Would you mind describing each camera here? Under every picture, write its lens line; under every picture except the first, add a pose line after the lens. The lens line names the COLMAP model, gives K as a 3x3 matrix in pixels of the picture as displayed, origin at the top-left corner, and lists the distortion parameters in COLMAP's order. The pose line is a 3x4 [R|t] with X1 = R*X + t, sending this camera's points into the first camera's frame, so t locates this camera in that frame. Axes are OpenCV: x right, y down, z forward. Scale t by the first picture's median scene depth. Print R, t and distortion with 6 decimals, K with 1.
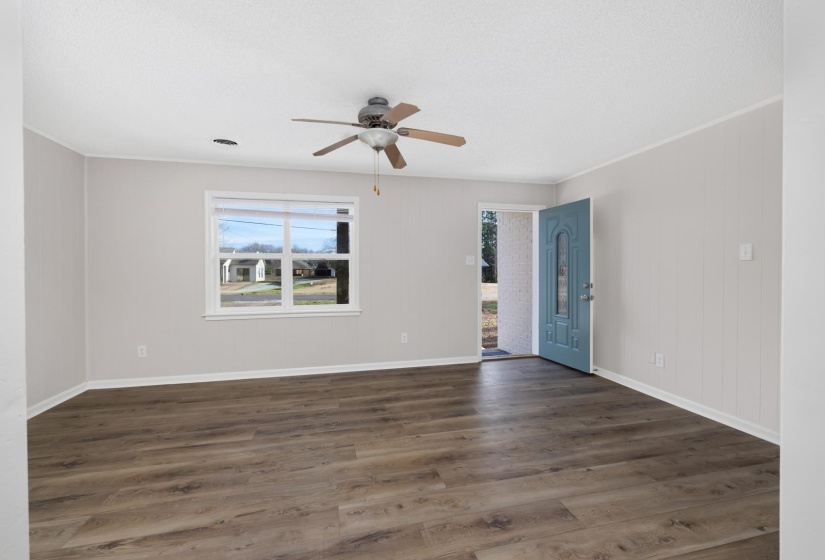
lens RADIAL K [[352.8, 0, 412.0], [0, 352.8, 275.9], [0, 0, 1]] dist [0.000680, 0.000341]
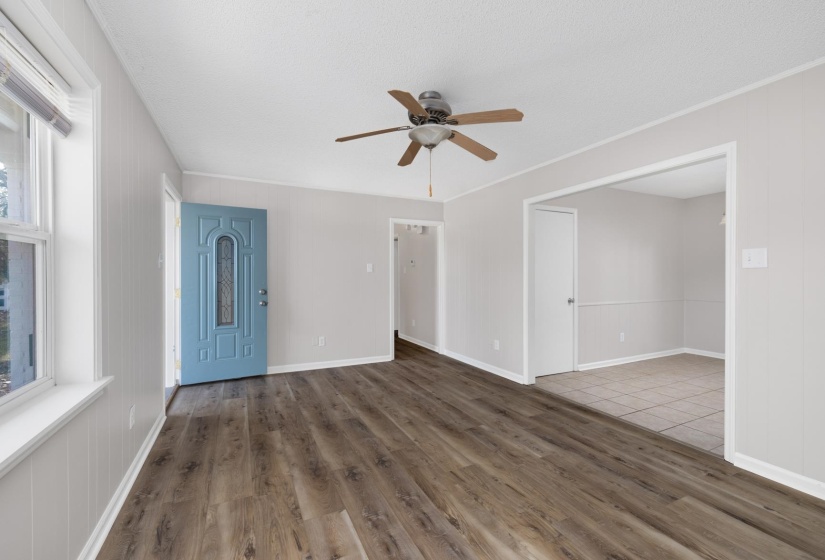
lens RADIAL K [[352.8, 0, 412.0], [0, 352.8, 275.9], [0, 0, 1]] dist [0.000680, 0.000341]
pose [[-0.217646, 0.004553, 0.976017, -0.795792], [0.014202, 0.999898, -0.001498, -0.015279], [-0.975925, 0.013536, -0.217688, 0.998755]]
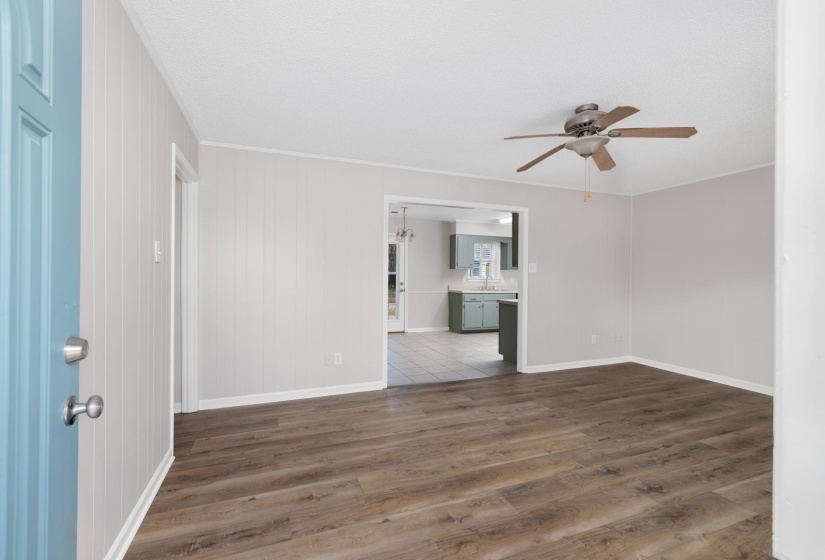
lens RADIAL K [[352.8, 0, 412.0], [0, 352.8, 275.9], [0, 0, 1]] dist [0.000680, 0.000341]
pose [[-0.991784, -0.004857, -0.127834, 0.415065], [-0.006439, 0.999908, 0.011972, -0.023353], [0.127764, 0.012697, -0.991723, 1.540011]]
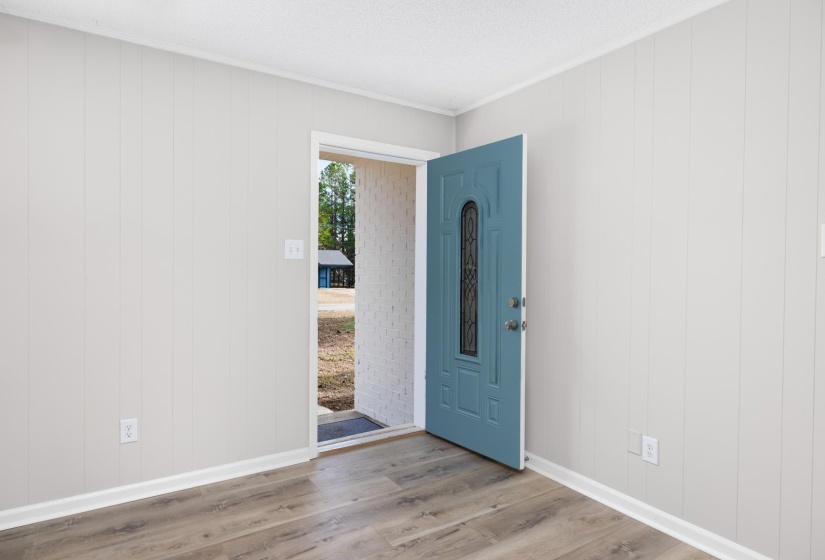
lens RADIAL K [[479.8, 0, 415.6], [0, 479.8, 270.2], [0, 0, 1]] dist [0.002760, 0.000691]
pose [[0.942055, 0.009276, 0.335330, 0.145756], [-0.005714, 0.999916, -0.011608, -0.014365], [-0.335410, 0.009019, 0.942029, 0.470322]]
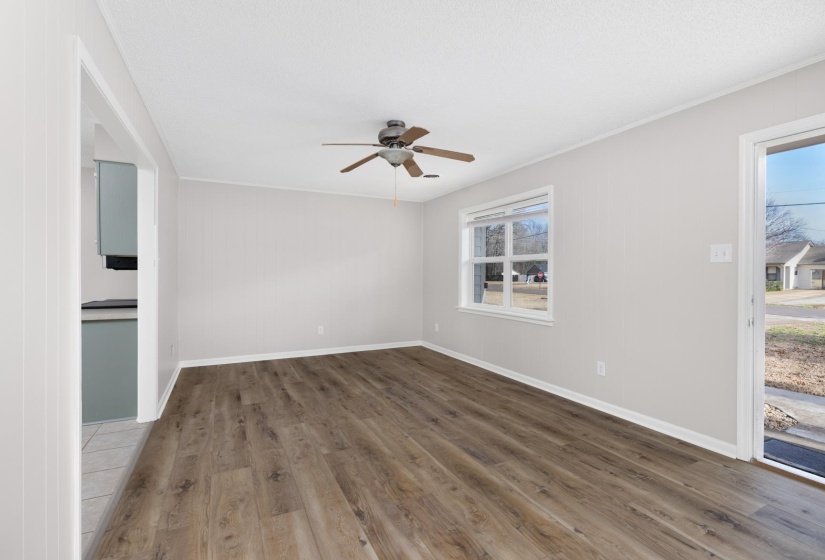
lens RADIAL K [[378.5, 0, 401.4], [0, 378.5, 276.0], [0, 0, 1]] dist [-0.002856, -0.000138]
pose [[0.204479, 0.010441, -0.978815, 0.875114], [-0.016490, 0.999838, 0.007221, -0.012278], [0.978732, 0.014664, 0.204618, 0.615202]]
